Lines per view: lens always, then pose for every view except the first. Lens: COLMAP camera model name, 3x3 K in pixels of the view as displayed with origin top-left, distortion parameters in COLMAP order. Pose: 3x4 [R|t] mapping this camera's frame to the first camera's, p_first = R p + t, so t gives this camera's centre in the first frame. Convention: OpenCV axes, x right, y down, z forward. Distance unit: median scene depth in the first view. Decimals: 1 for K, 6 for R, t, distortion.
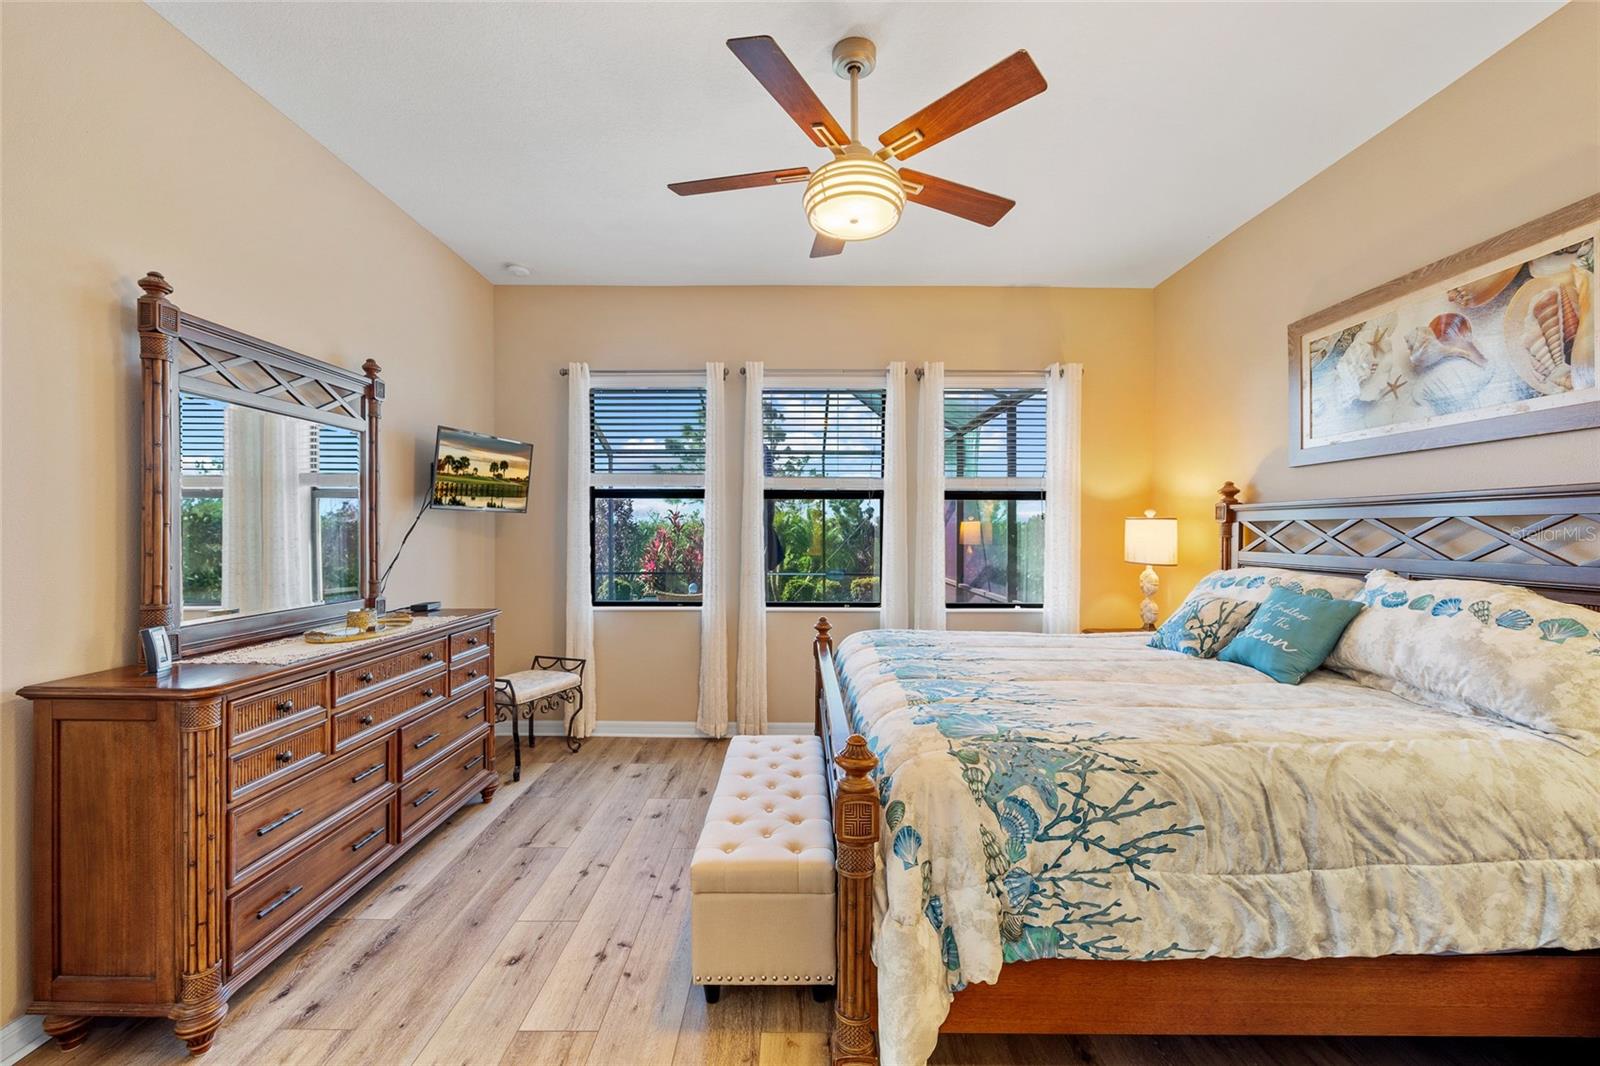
lens RADIAL K [[648.9, 0, 803.4], [0, 648.9, 527.5], [0, 0, 1]] dist [-0.001805, 0.000165]
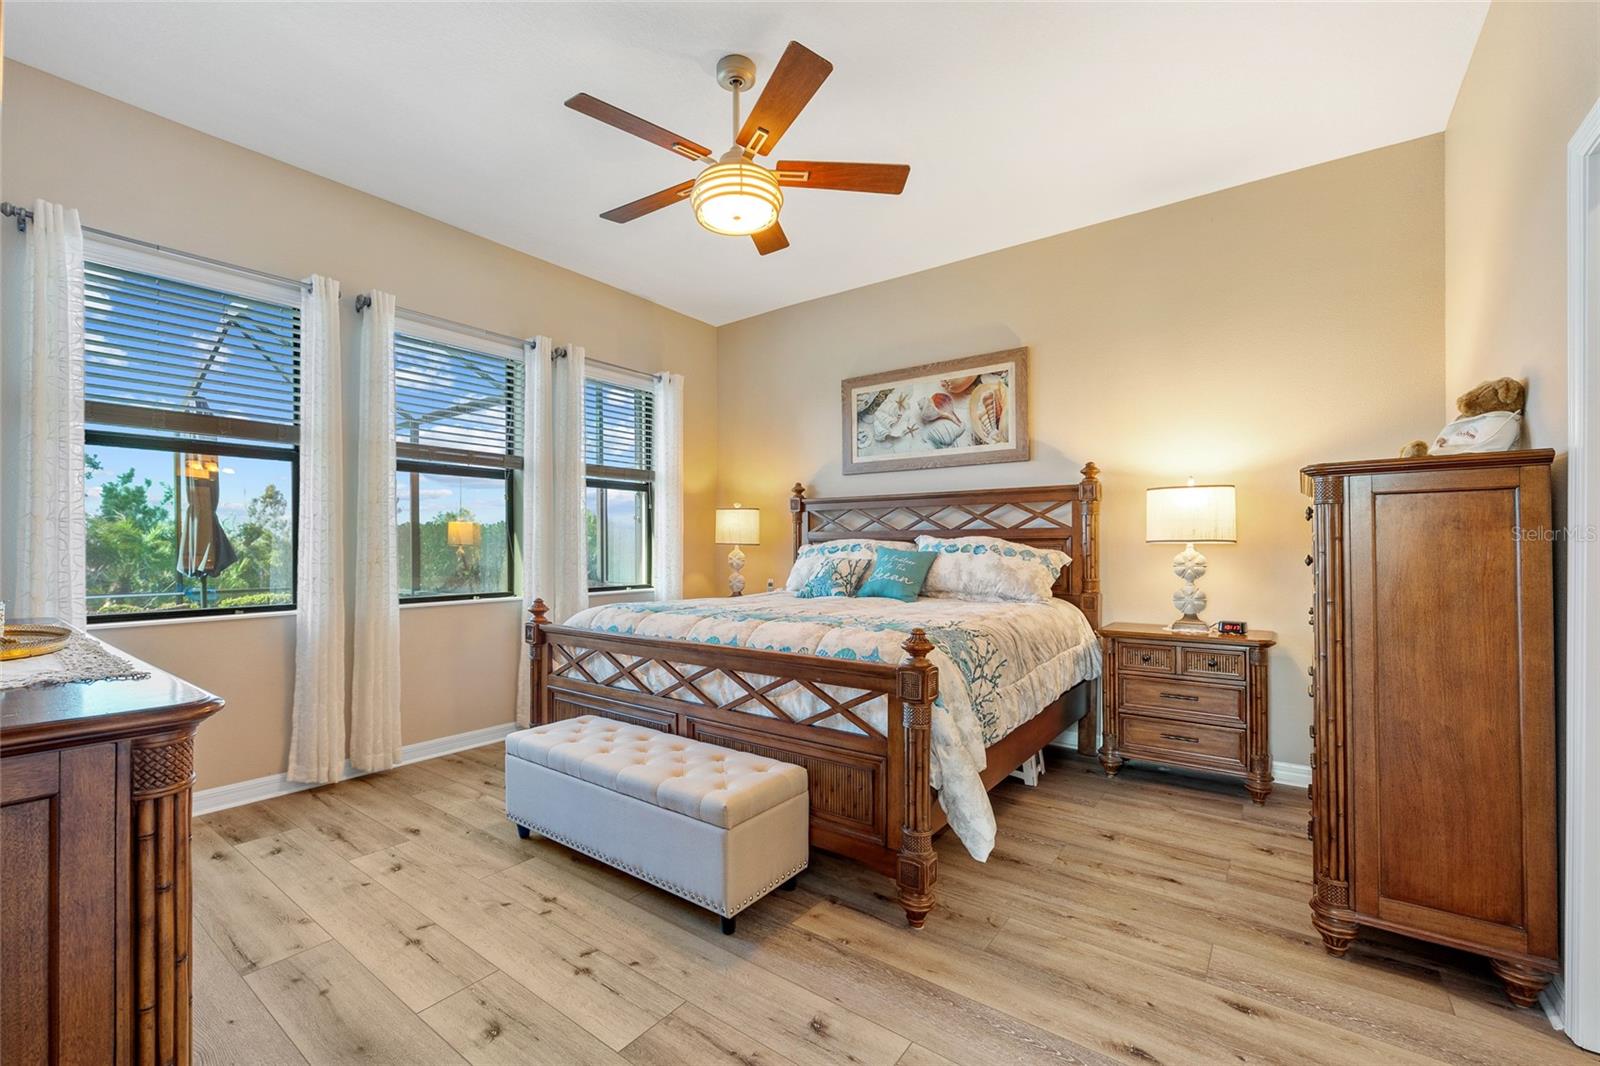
lens RADIAL K [[676.7, 0, 759.9], [0, 676.7, 541.2], [0, 0, 1]] dist [-0.001711, 0.000000]
pose [[0.615231, 0.003626, 0.788339, -0.759159], [-0.000607, 0.999991, -0.004126, 0.085170], [-0.788347, 0.002060, 0.615228, 0.231277]]
